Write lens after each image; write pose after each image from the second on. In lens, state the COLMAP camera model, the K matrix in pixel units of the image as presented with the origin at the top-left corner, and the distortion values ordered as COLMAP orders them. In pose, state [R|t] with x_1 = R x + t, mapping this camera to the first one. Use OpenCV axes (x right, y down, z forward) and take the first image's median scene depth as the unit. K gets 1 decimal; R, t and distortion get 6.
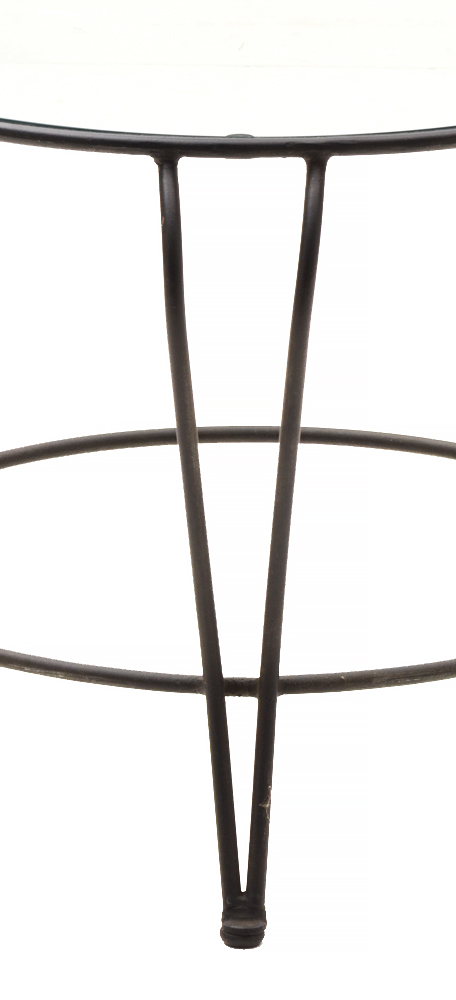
lens RADIAL K [[5817.7, 0, 293.4], [0, 5817.7, 467.9], [0, 0, 1]] dist [2.515509, 0.000000]
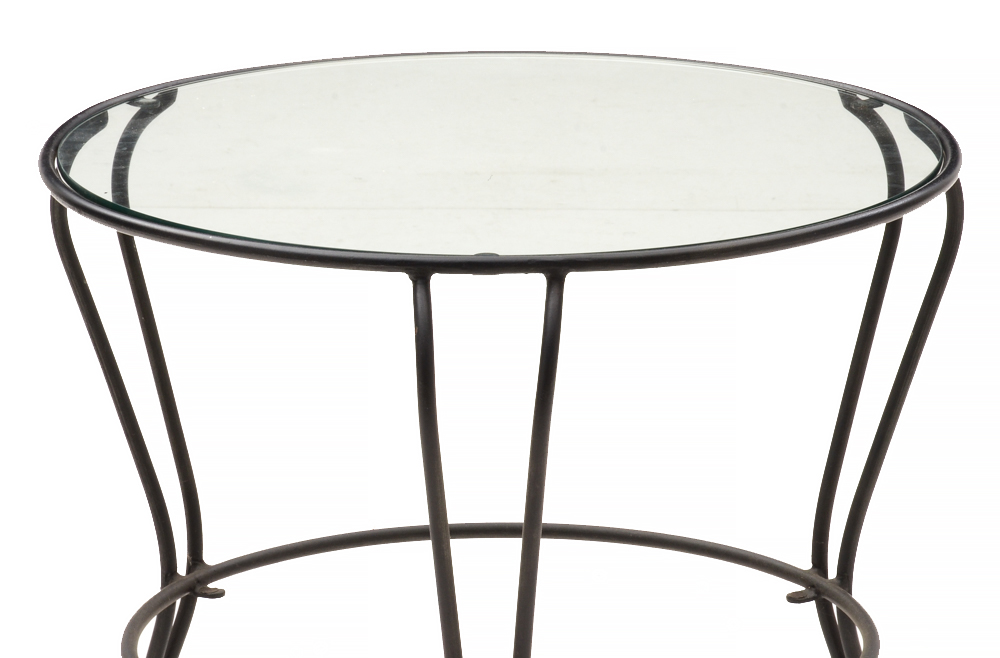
lens RADIAL K [[6048.1, 0, 479.0], [0, 6048.1, 352.3], [0, 0, 1]] dist [2.921889, 0.000000]
pose [[0.999930, -0.004884, -0.010765, 0.001689], [0.004669, 0.999791, -0.019893, -0.014923], [0.010860, 0.019842, 0.999744, -0.138910]]
